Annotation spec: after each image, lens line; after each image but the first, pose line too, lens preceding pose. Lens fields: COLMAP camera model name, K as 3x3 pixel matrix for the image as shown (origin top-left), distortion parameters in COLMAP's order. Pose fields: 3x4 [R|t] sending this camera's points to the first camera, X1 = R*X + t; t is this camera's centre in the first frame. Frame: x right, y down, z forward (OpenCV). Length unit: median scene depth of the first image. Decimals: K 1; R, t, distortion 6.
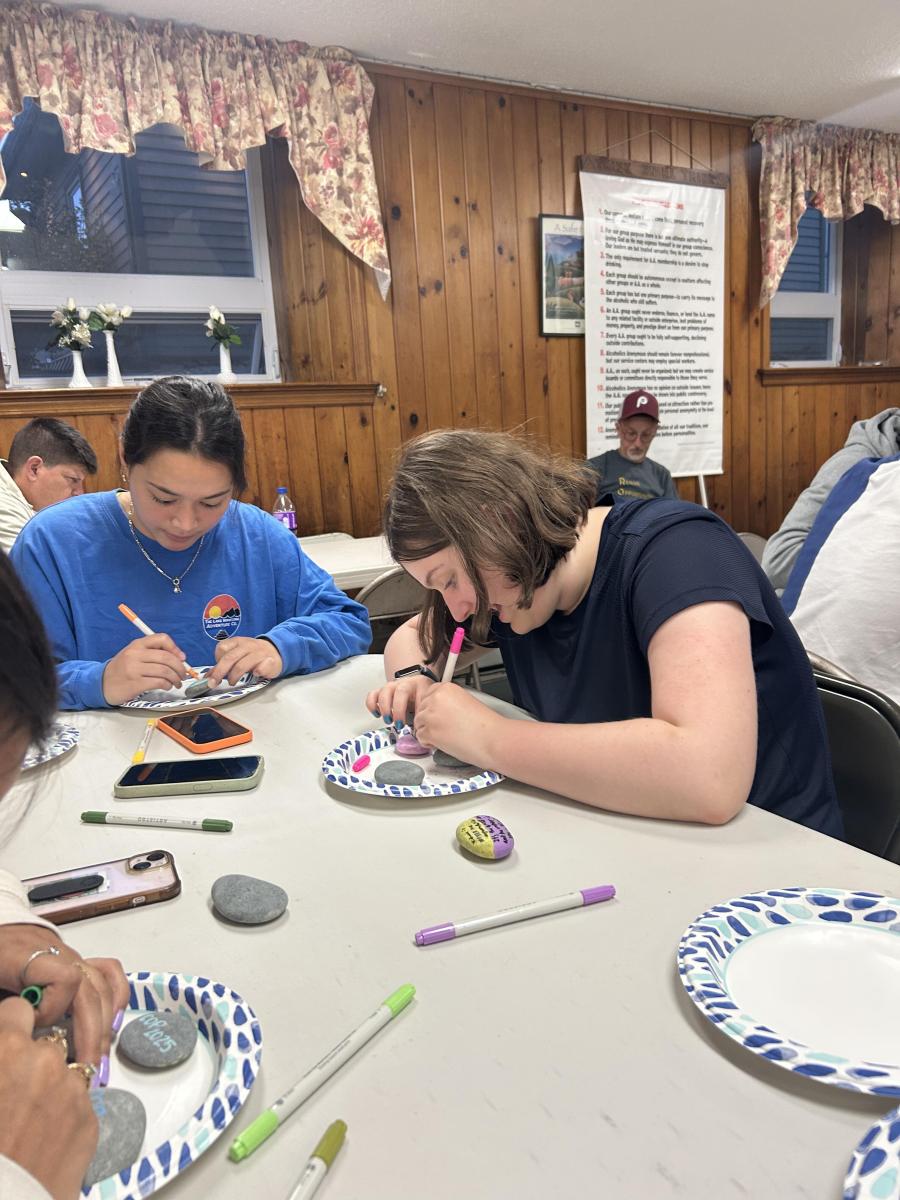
lens RADIAL K [[908.0, 0, 431.6], [0, 908.0, 598.1], [0, 0, 1]] dist [-0.000531, -0.006279]
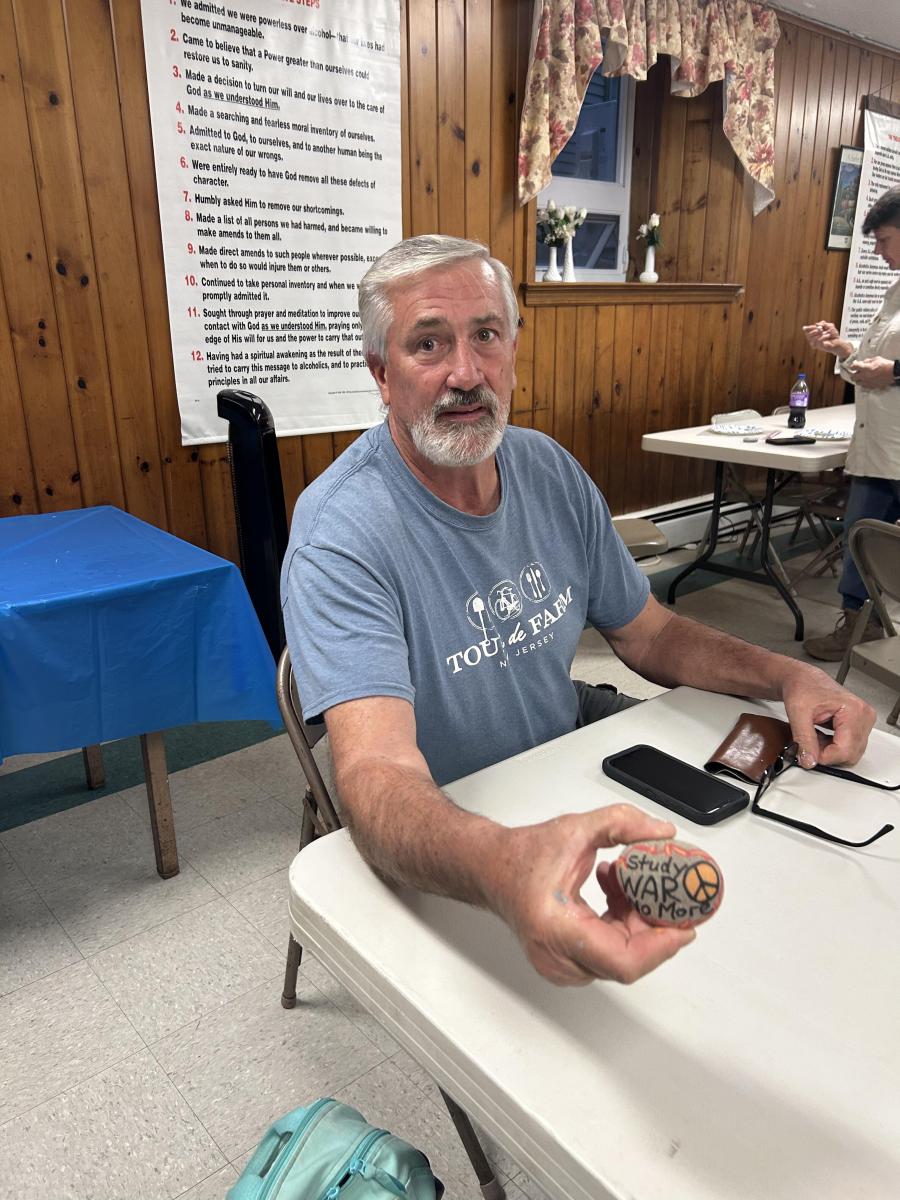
lens RADIAL K [[880.8, 0, 450.0], [0, 880.8, 600.0], [0, 0, 1]] dist [0.069573, -0.081171]
pose [[0.982689, -0.006276, 0.185159, -0.766565], [-0.019667, 0.990245, 0.137940, 0.031411], [-0.184218, -0.139194, 0.972979, -0.188751]]
